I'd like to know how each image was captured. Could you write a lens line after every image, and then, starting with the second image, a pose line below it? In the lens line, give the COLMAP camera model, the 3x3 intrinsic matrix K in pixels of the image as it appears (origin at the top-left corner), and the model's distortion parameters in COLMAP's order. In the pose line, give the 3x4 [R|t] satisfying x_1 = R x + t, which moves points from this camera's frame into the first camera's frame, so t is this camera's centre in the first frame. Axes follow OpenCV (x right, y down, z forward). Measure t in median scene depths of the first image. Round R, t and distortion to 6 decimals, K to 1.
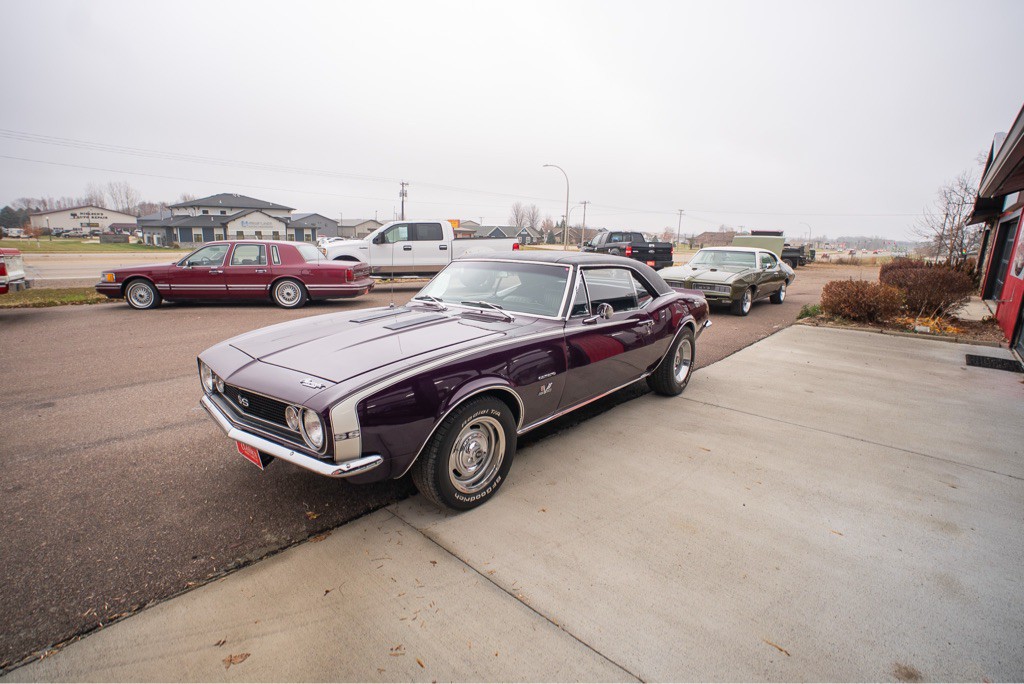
lens RADIAL K [[499.5, 0, 510.5], [0, 499.5, 340.2], [0, 0, 1]] dist [-0.068476, 0.026656]
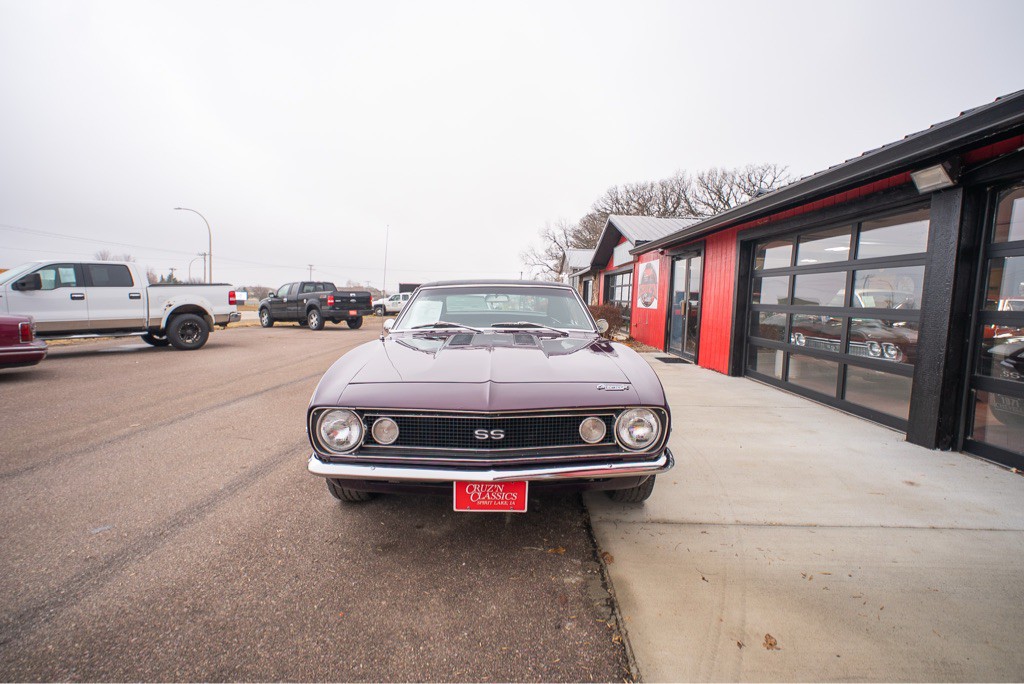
lens RADIAL K [[499.5, 0, 514.5], [0, 499.5, 344.3], [0, 0, 1]] dist [-0.068476, 0.026656]
pose [[0.746305, -0.066526, 0.662271, -0.849151], [0.133559, 0.989723, -0.051087, 0.020098], [-0.652067, 0.126579, 0.747520, 0.281605]]
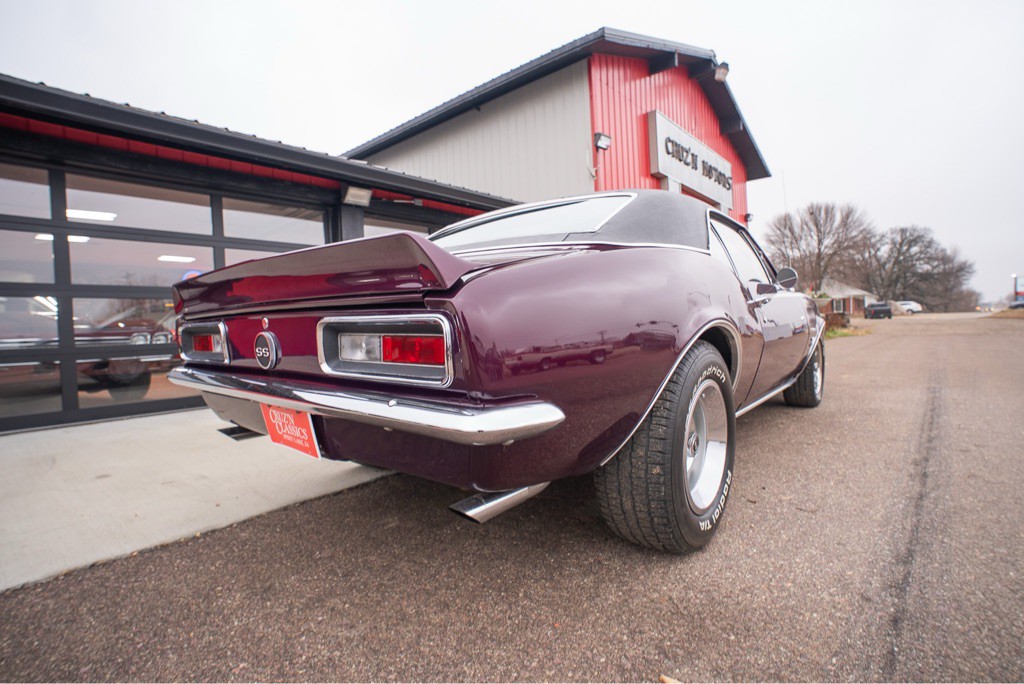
lens RADIAL K [[499.5, 0, 515.1], [0, 499.5, 343.6], [0, 0, 1]] dist [-0.068476, 0.026656]
pose [[-0.999385, 0.015617, -0.031384, 0.298748], [0.007339, 0.968651, 0.248316, -0.249139], [0.034278, 0.247934, -0.968170, 2.343679]]
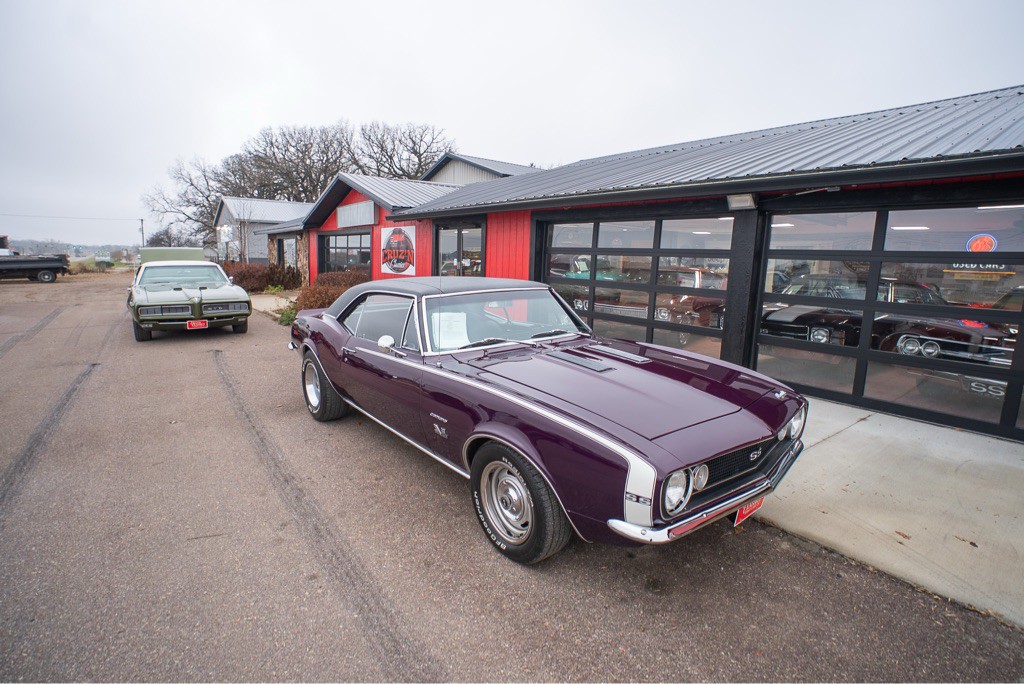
lens RADIAL K [[499.5, 0, 512.0], [0, 499.5, 345.7], [0, 0, 1]] dist [-0.068476, 0.026656]
pose [[0.166553, -0.192256, 0.967108, -1.211364], [0.188744, 0.968887, 0.160104, -0.256119], [-0.967799, 0.155870, 0.197659, 1.003265]]
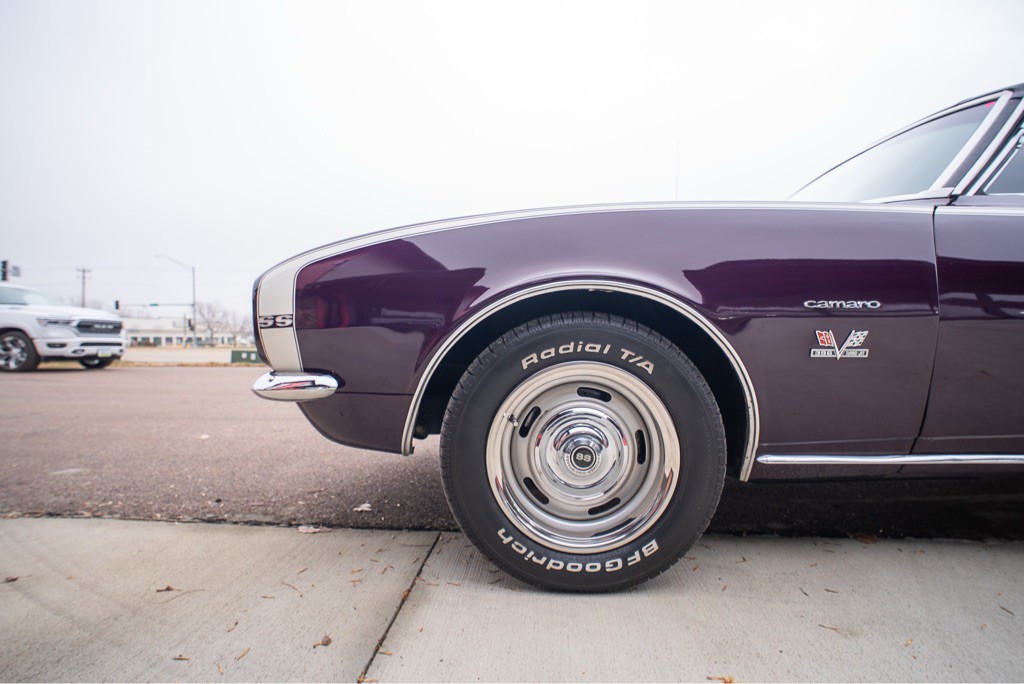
lens RADIAL K [[499.5, 0, 512.7], [0, 499.5, 347.2], [0, 0, 1]] dist [-0.068476, 0.026656]
pose [[0.636462, -0.014443, -0.771173, 0.183090], [-0.144618, 0.979858, -0.137707, 0.175356], [0.757629, 0.199171, 0.621554, 0.584459]]
